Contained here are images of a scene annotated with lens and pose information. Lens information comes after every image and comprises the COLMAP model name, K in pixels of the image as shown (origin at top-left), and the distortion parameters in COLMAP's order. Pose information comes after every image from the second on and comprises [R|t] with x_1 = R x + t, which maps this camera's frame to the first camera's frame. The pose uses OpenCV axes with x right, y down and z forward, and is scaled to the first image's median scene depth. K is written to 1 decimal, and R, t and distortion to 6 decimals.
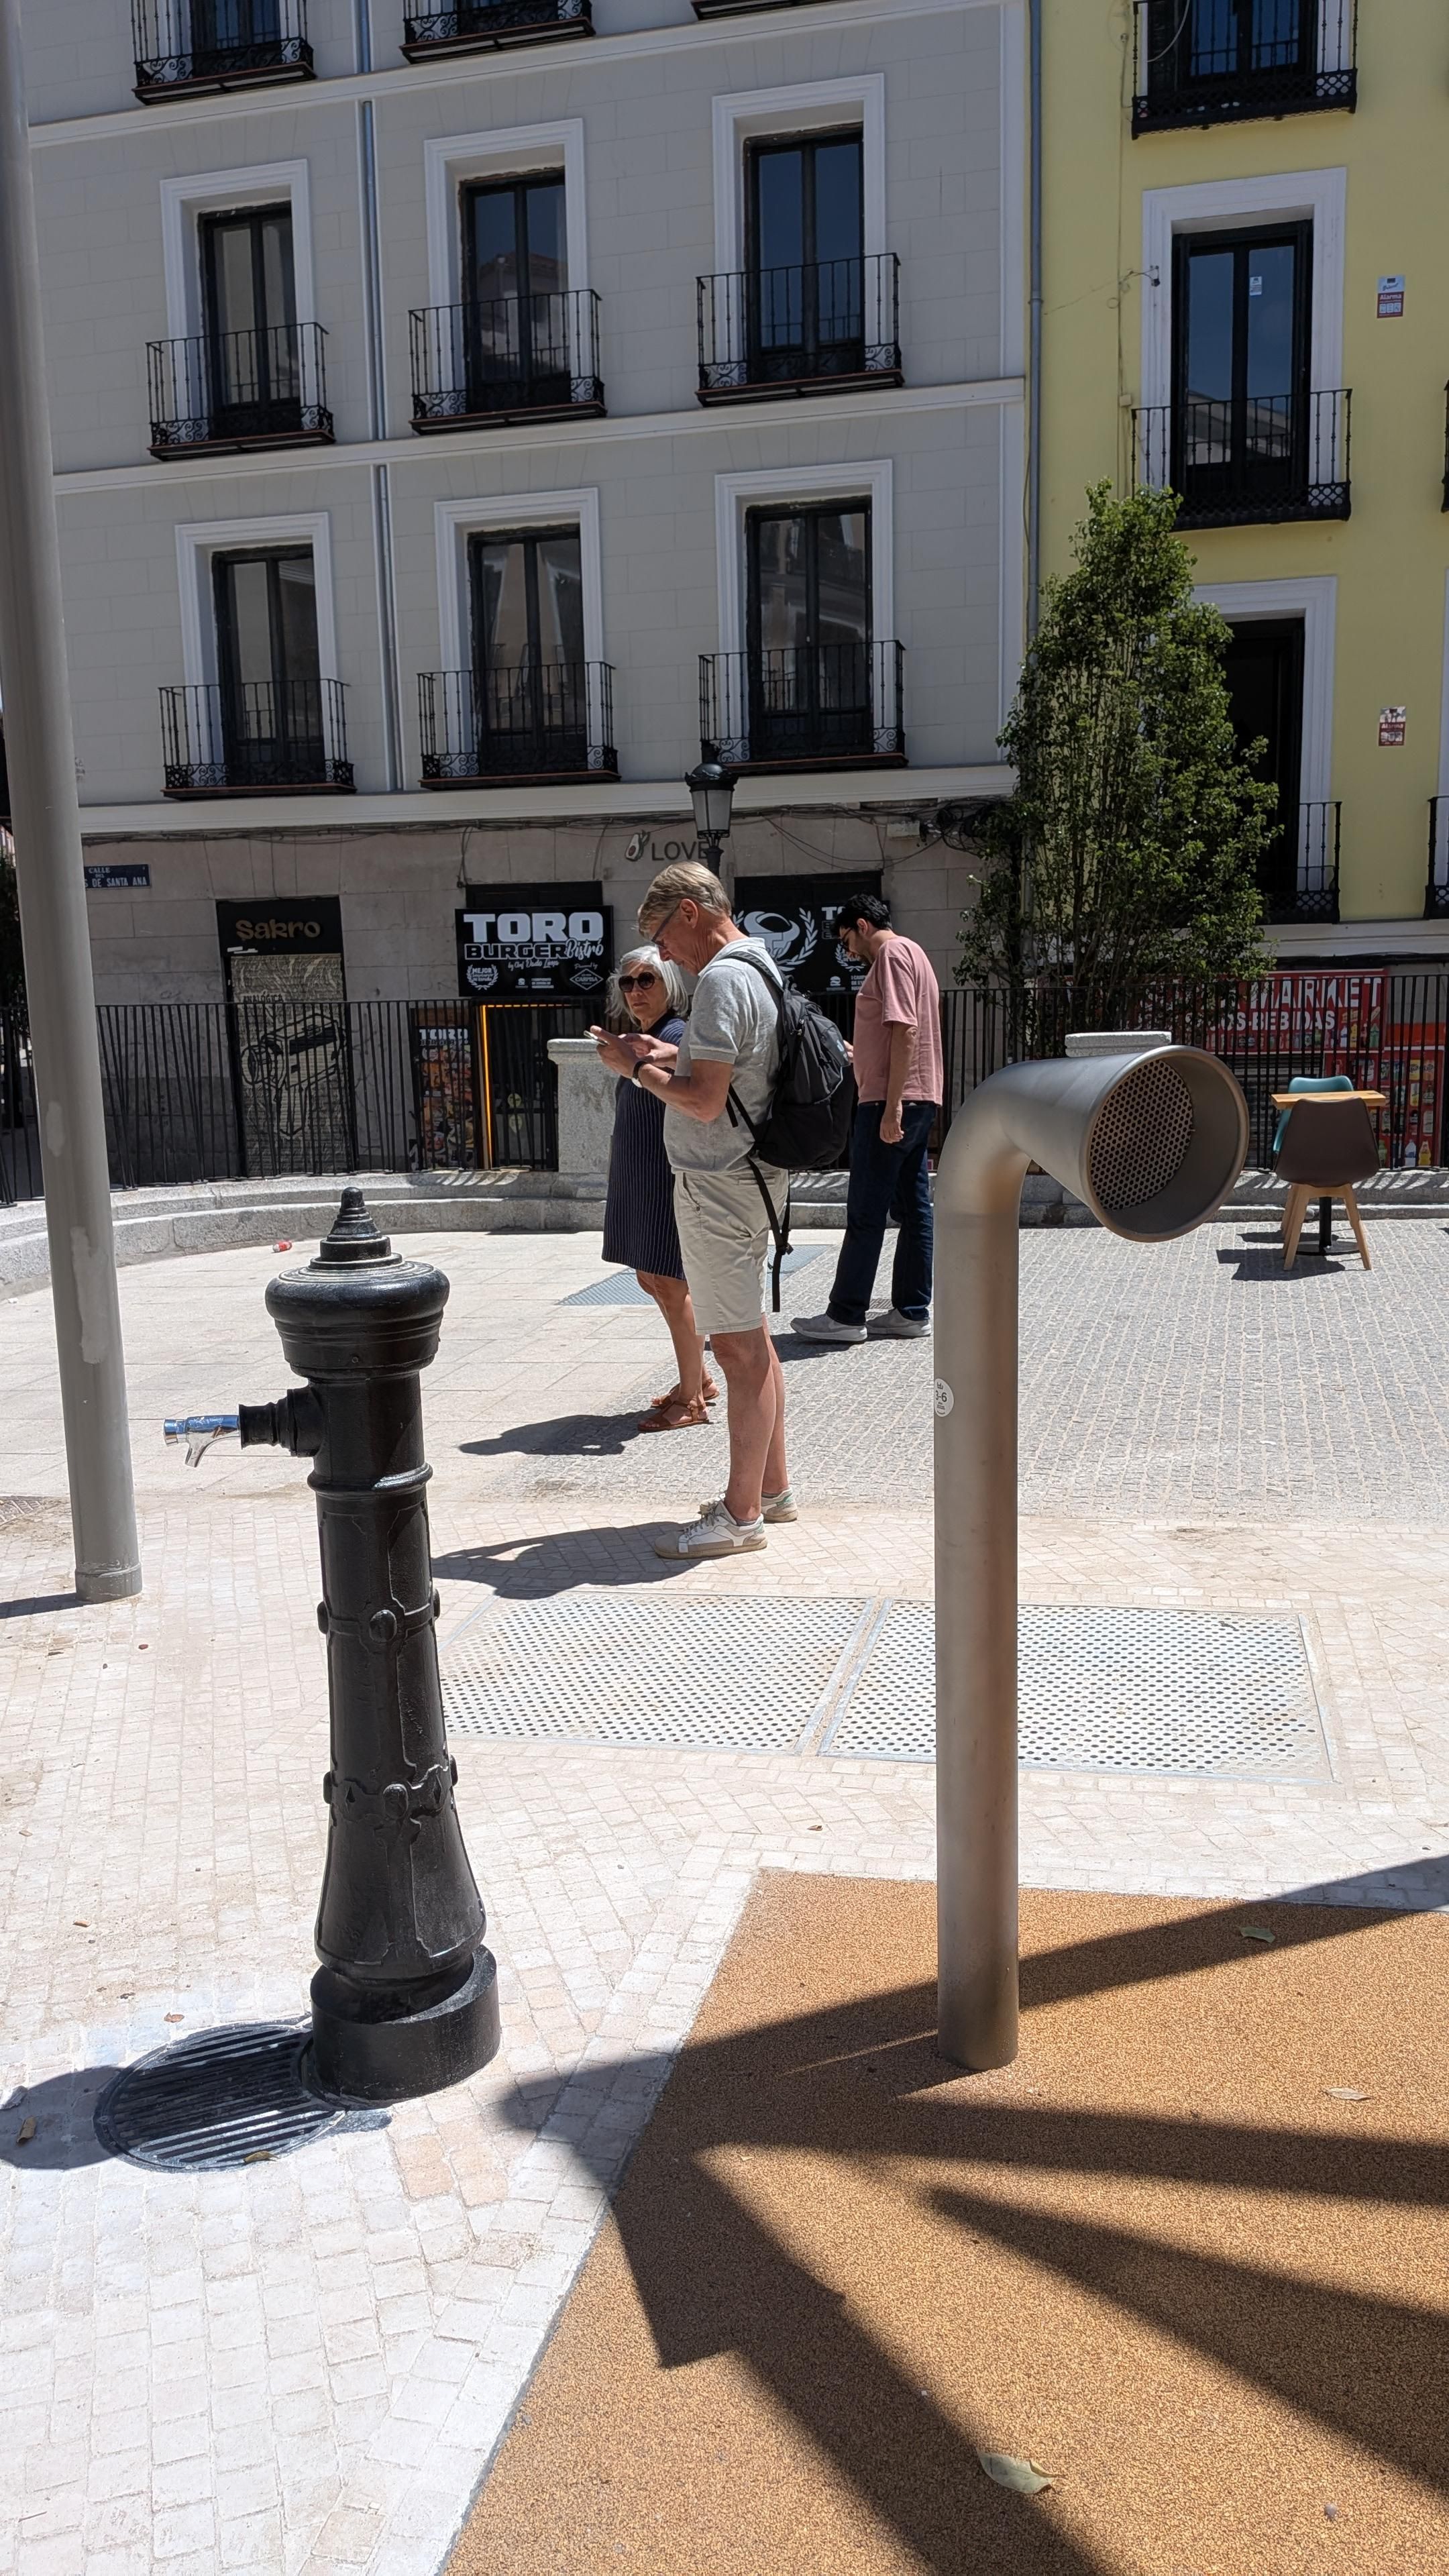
lens RADIAL K [[1865.3, 0, 724.5], [0, 1865.3, 1288.0], [0, 0, 1]] dist [0.129394, -0.210006]
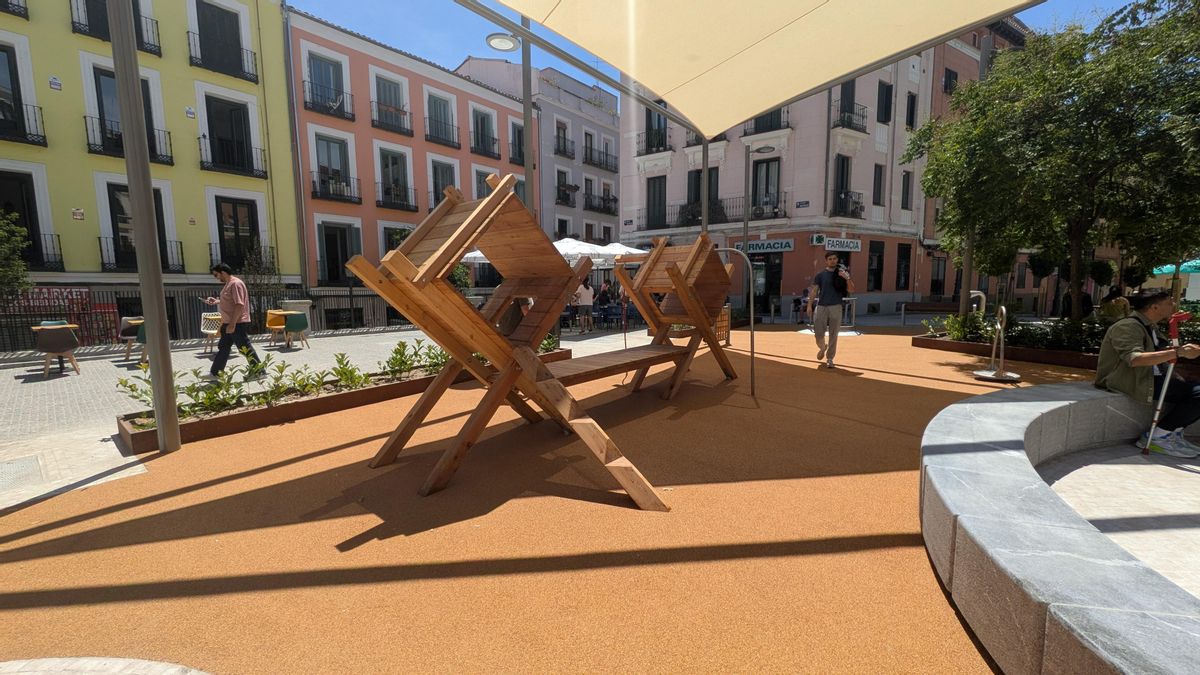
lens RADIAL K [[489.2, 0, 600.0], [0, 489.2, 337.5], [0, 0, 1]] dist [0.017781, 0.000031]
pose [[0.450771, -0.072309, 0.889706, -0.036868], [0.126455, 0.991834, 0.016541, 0.023828], [-0.883637, 0.105052, 0.456234, -0.242325]]
